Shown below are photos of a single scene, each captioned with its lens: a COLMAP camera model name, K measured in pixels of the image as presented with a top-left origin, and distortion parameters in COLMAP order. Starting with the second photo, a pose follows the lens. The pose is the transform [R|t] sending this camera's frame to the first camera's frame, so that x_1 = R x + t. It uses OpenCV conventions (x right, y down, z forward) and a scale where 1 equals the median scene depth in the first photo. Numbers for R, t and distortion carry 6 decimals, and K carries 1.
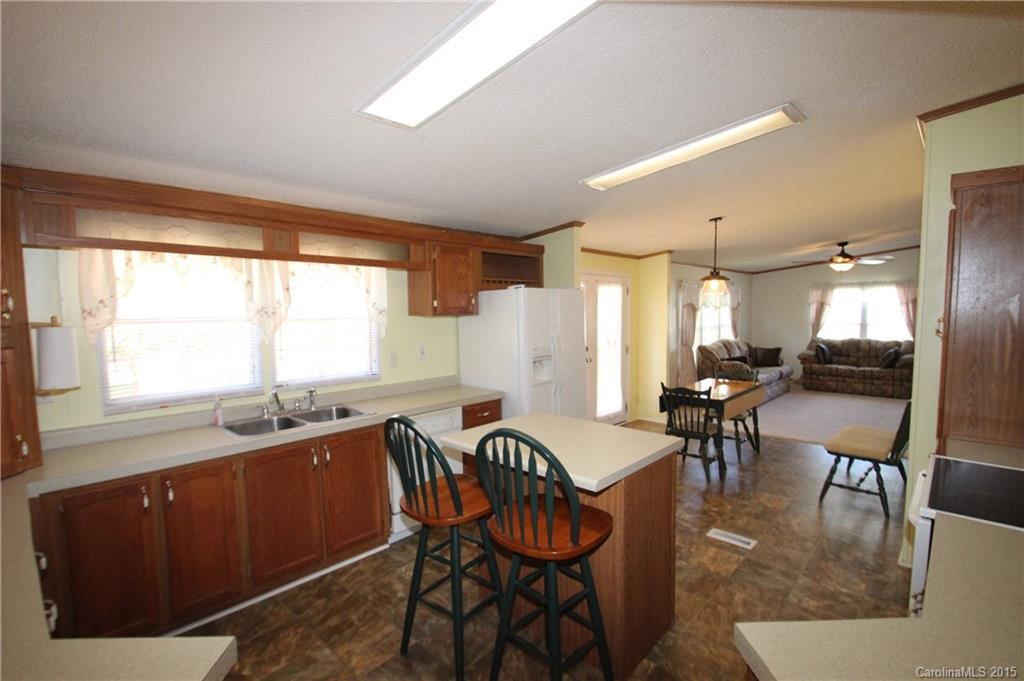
lens RADIAL K [[457.7, 0, 513.3], [0, 457.7, 362.5], [0, 0, 1]] dist [-0.002047, -0.000172]
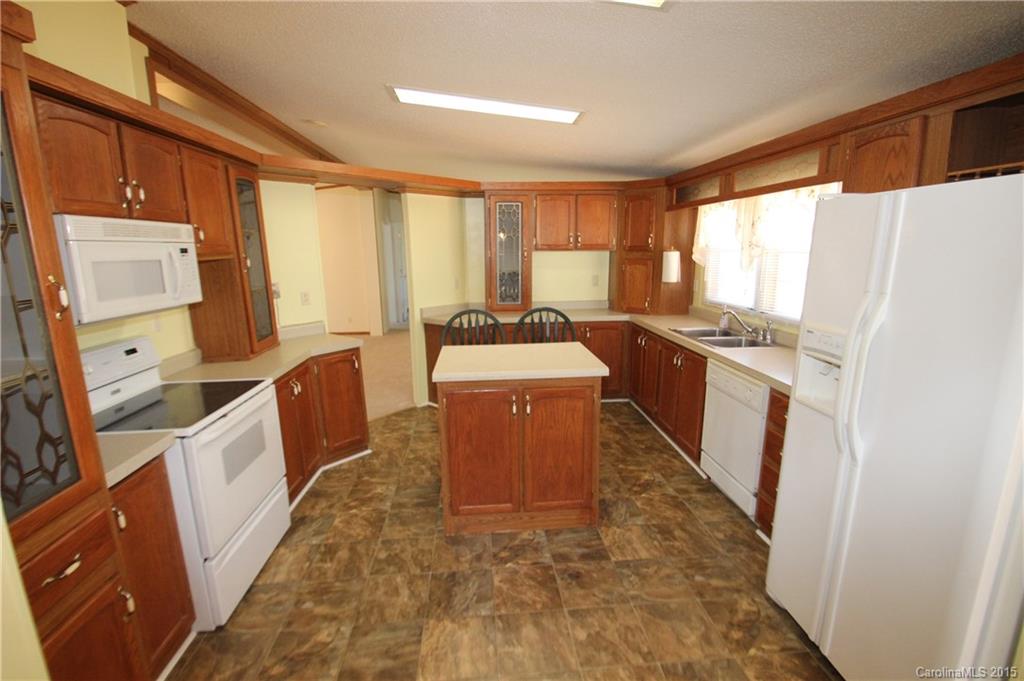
lens RADIAL K [[474.1, 0, 512.0], [0, 474.1, 340.5], [0, 0, 1]] dist [0.001302, 0.000115]
pose [[-0.657979, 0.190406, -0.728567, 0.799392], [-0.040391, 0.957189, 0.286633, -0.197751], [0.751952, 0.218026, -0.622119, 1.389964]]
